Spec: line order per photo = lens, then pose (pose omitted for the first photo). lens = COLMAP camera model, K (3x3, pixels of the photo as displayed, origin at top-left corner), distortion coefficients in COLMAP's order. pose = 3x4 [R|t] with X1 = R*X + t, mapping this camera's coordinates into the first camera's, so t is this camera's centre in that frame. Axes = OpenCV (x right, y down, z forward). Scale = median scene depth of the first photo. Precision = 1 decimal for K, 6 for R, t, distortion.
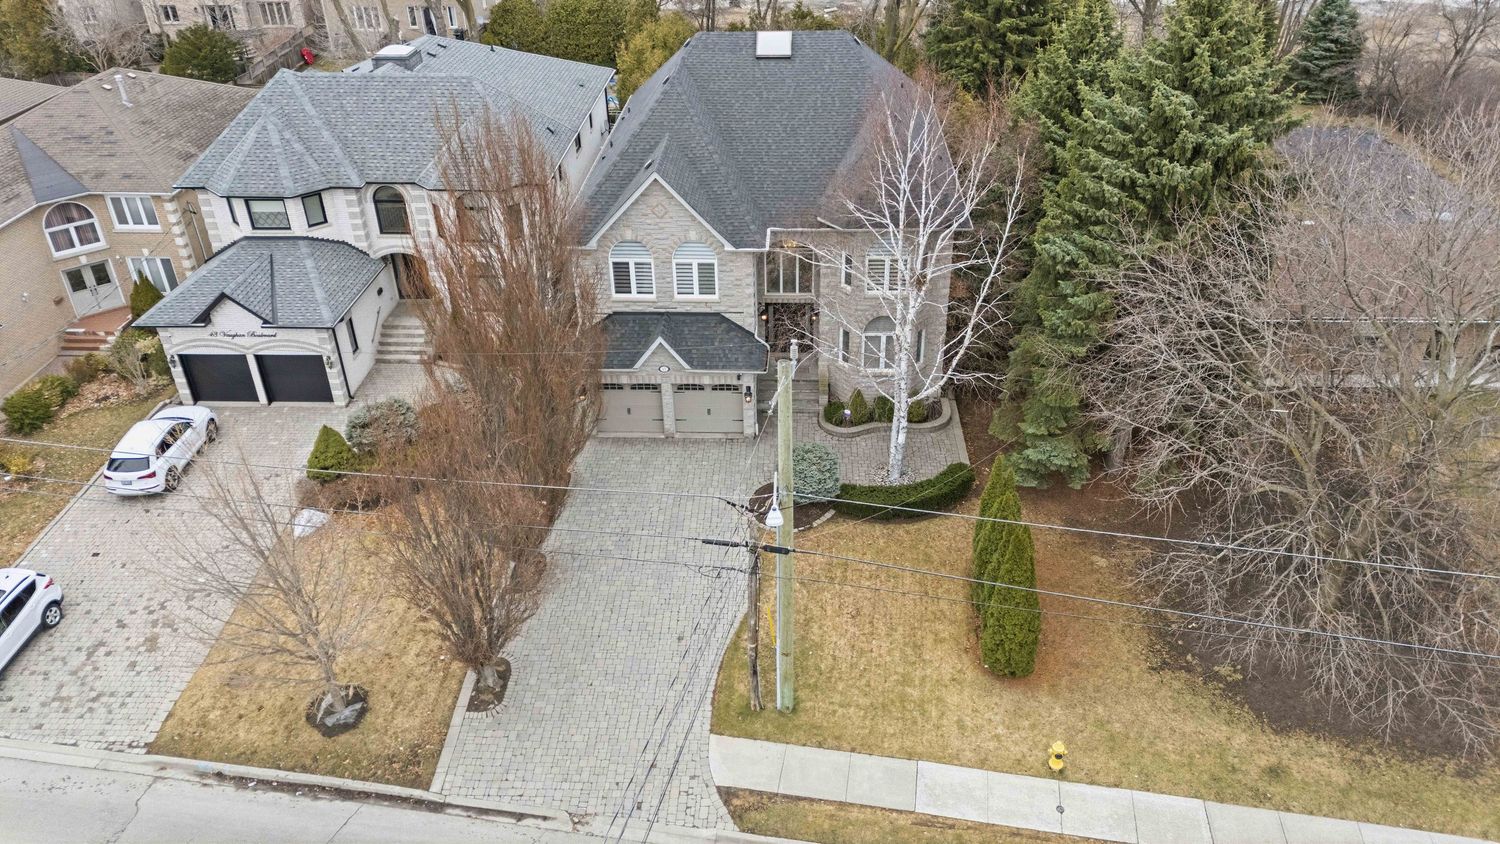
lens RADIAL K [[1091.8, 0, 750.0], [0, 1091.8, 422.0], [0, 0, 1]] dist [0.100125, -0.097964]
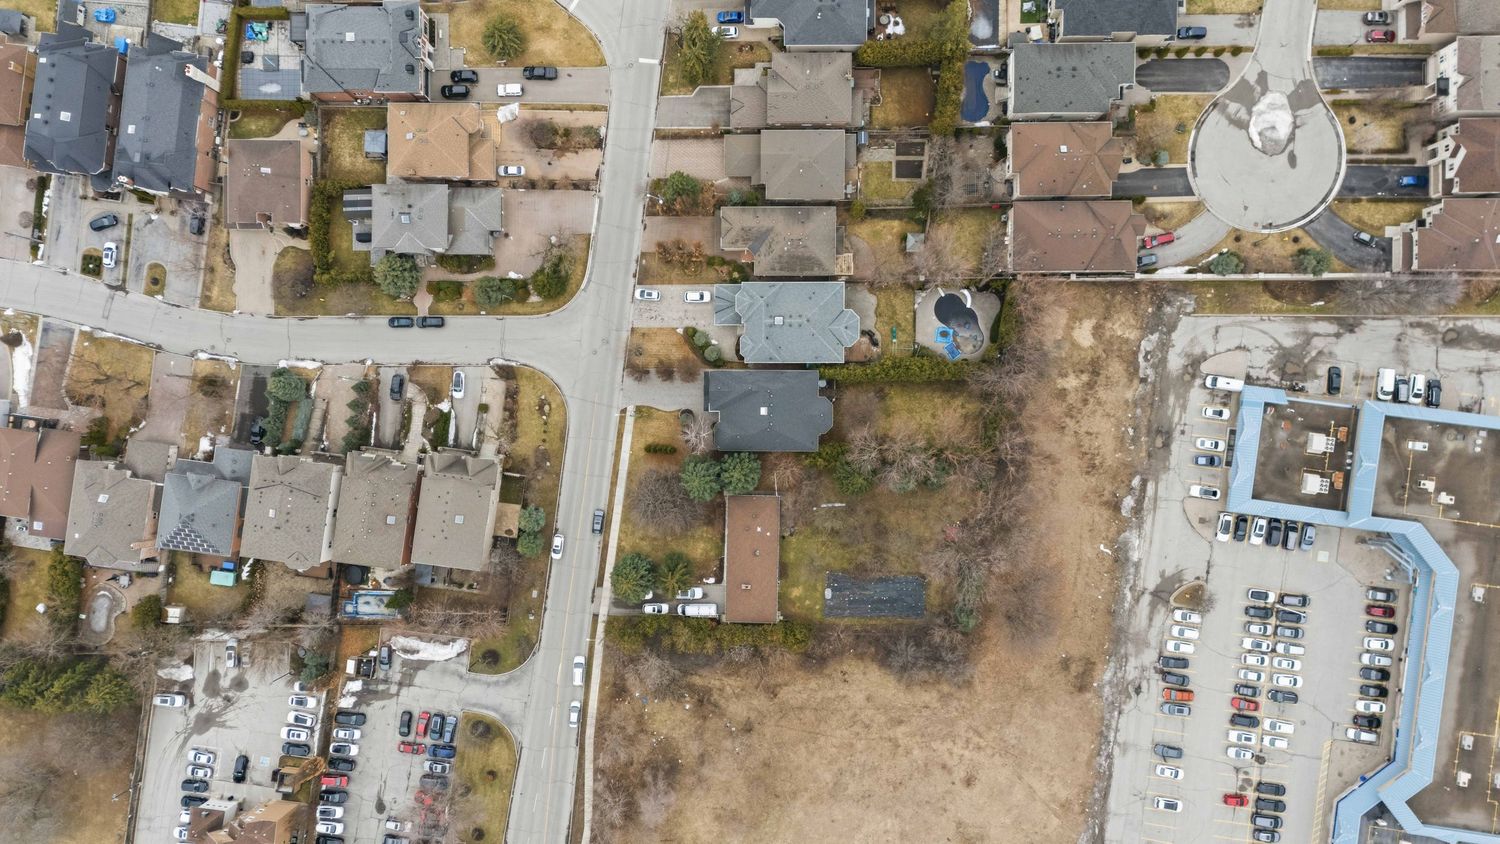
lens RADIAL K [[1091.8, 0, 750.0], [0, 1091.8, 422.0], [0, 0, 1]] dist [0.100125, -0.097964]
pose [[0.045381, 0.998758, 0.020574, -0.031143], [-0.501172, 0.004946, 0.865333, -4.654562], [0.864157, -0.049581, 0.500774, -1.432799]]
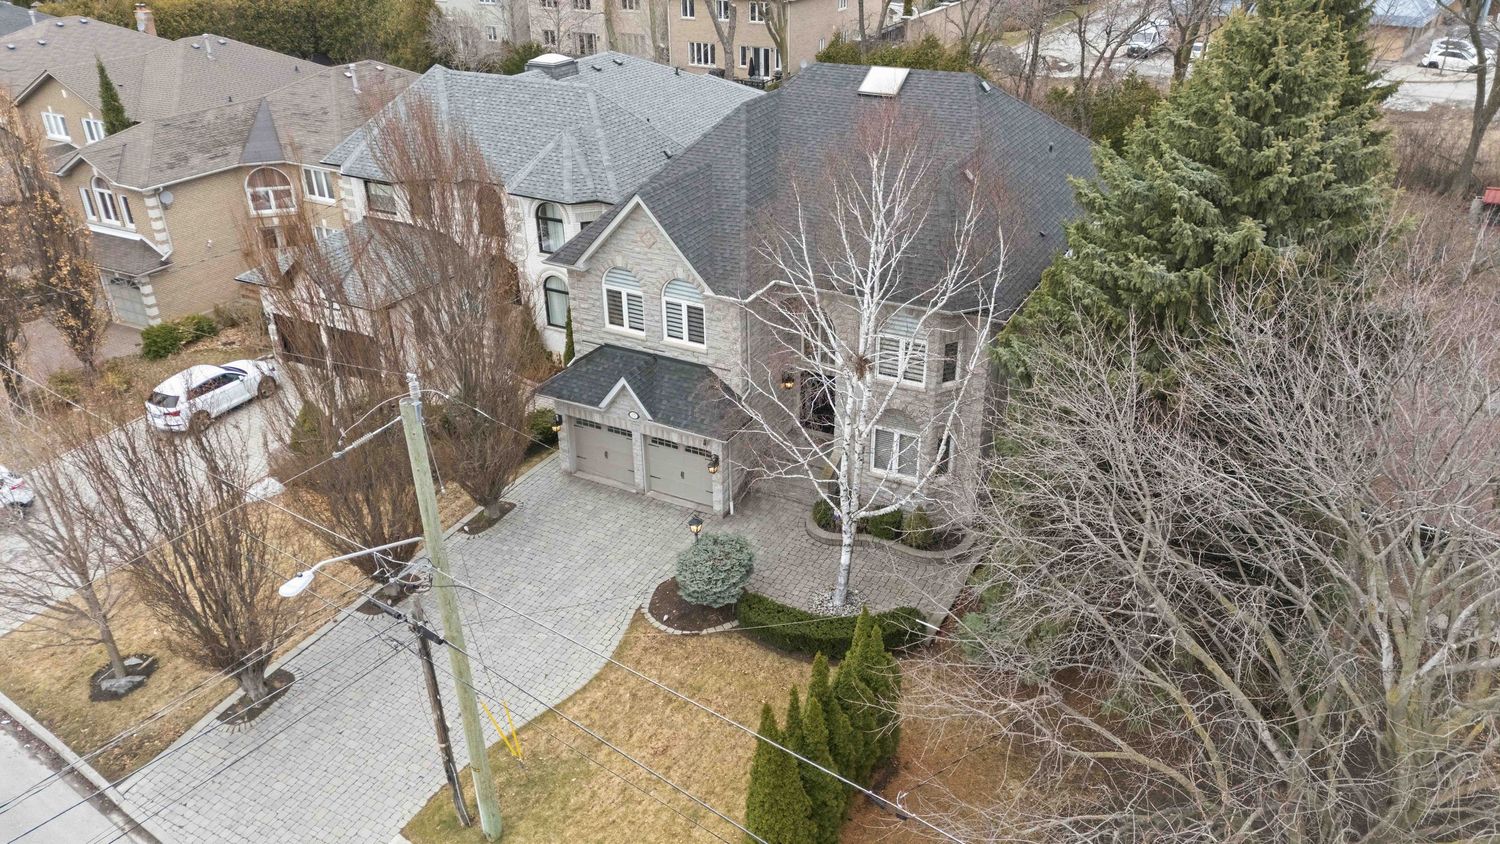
lens RADIAL K [[1091.1, 0, 750.1], [0, 1091.1, 420.7], [0, 0, 1]] dist [0.068335, -0.076458]
pose [[0.904232, 0.206070, -0.374031, 0.338277], [-0.227883, 0.973580, -0.014527, -0.053218], [0.361155, 0.098371, 0.927303, 0.213914]]
